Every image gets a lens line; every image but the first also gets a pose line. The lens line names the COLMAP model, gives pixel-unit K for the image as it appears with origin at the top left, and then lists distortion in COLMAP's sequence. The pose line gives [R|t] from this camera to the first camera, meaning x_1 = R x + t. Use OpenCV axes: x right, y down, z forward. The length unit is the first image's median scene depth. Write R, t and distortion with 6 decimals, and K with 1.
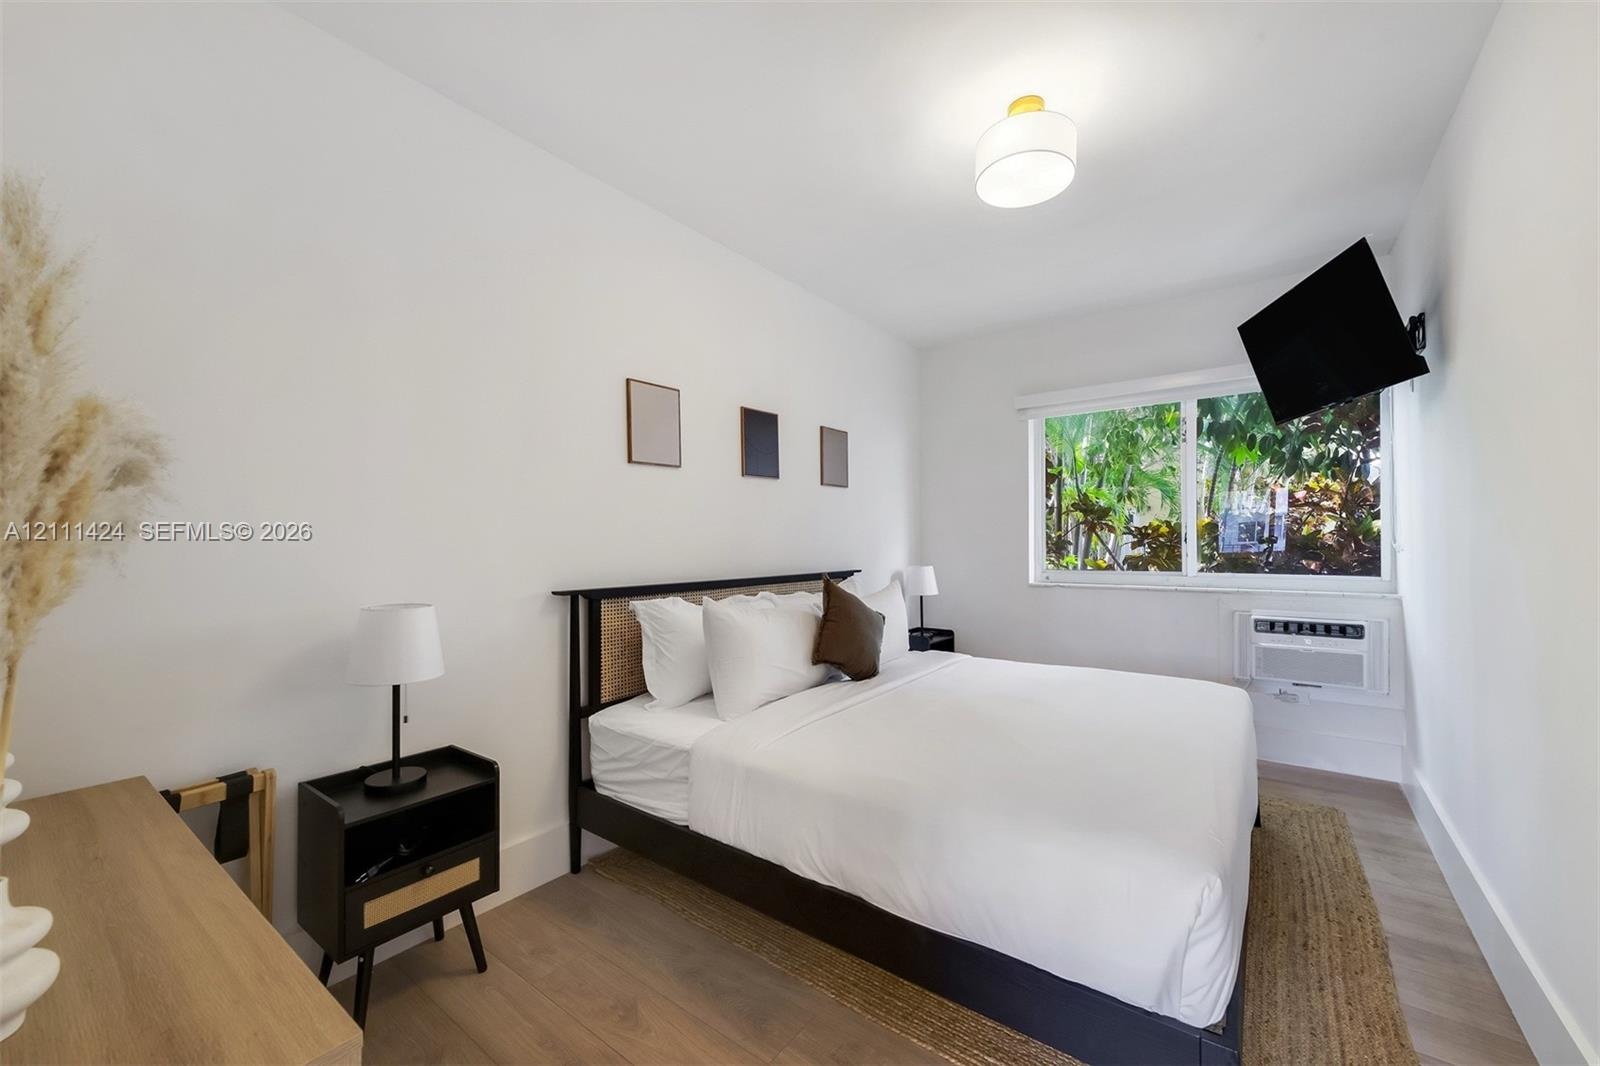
lens RADIAL K [[630.4, 0, 805.7], [0, 630.4, 534.1], [0, 0, 1]] dist [0.007736, 0.002162]
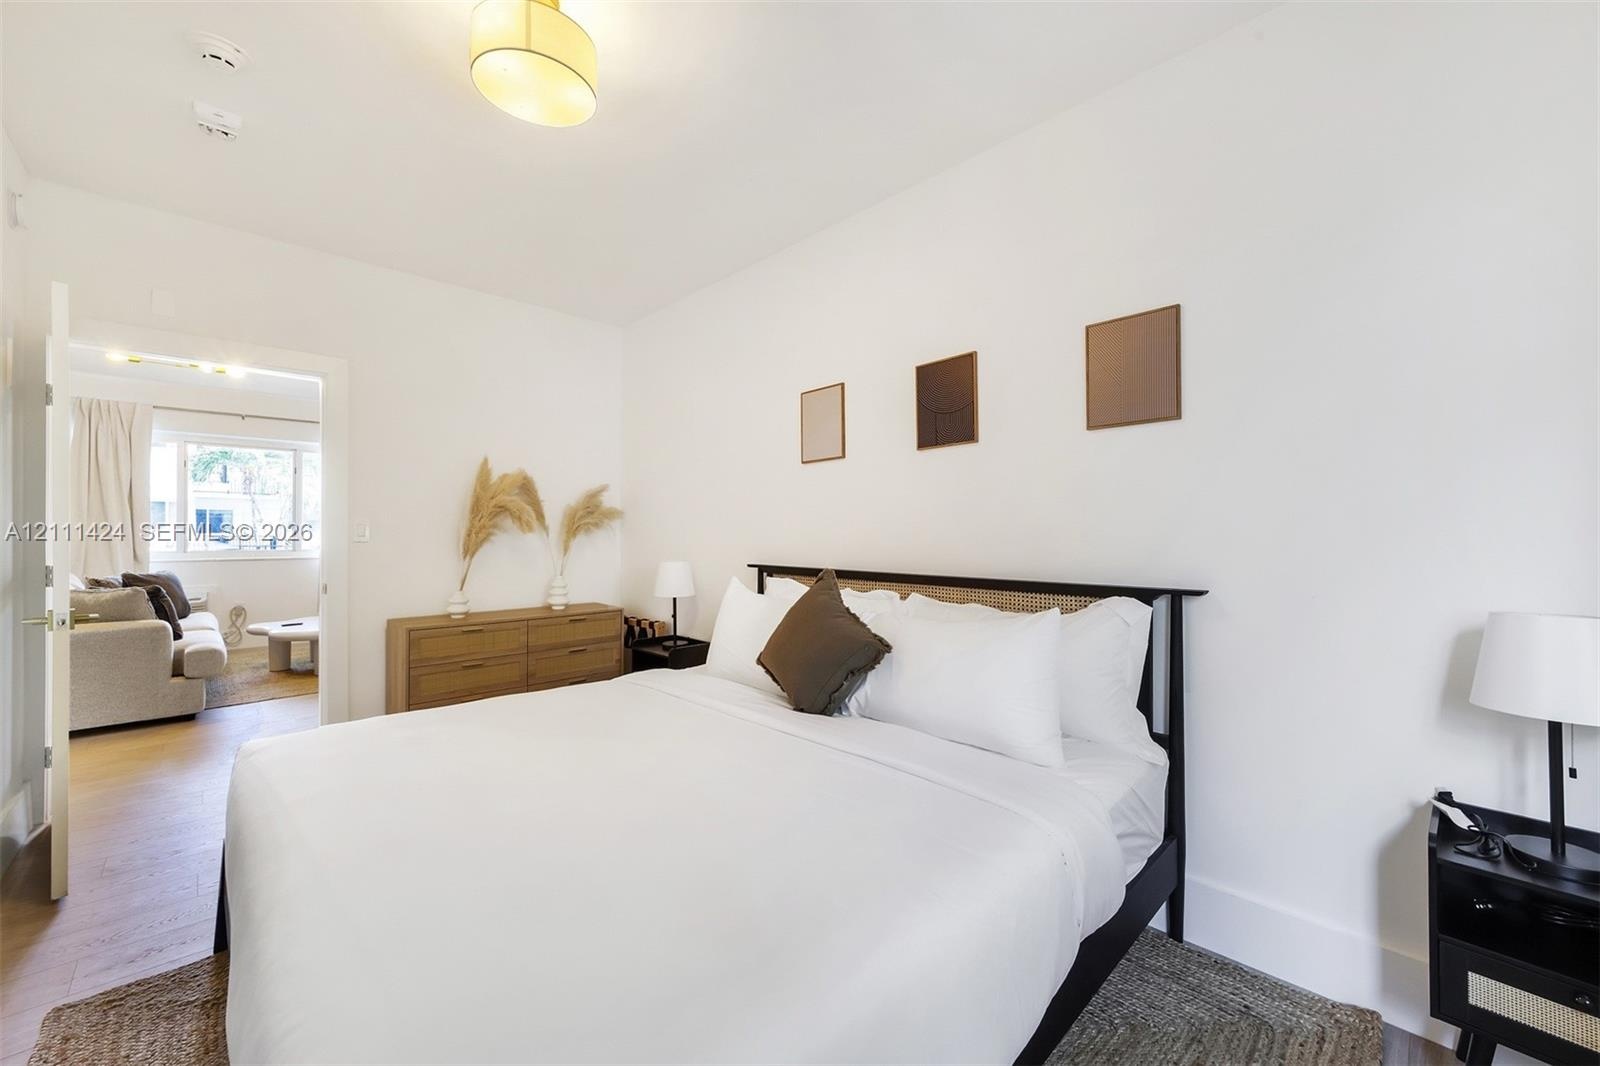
lens RADIAL K [[630.4, 0, 789.3], [0, 630.4, 531.7], [0, 0, 1]] dist [0.007736, 0.002162]
pose [[-0.168024, 0.015599, -0.985659, 0.700979], [0.017074, 0.999771, 0.012912, 0.000501], [0.985635, -0.014660, -0.168252, 0.909430]]
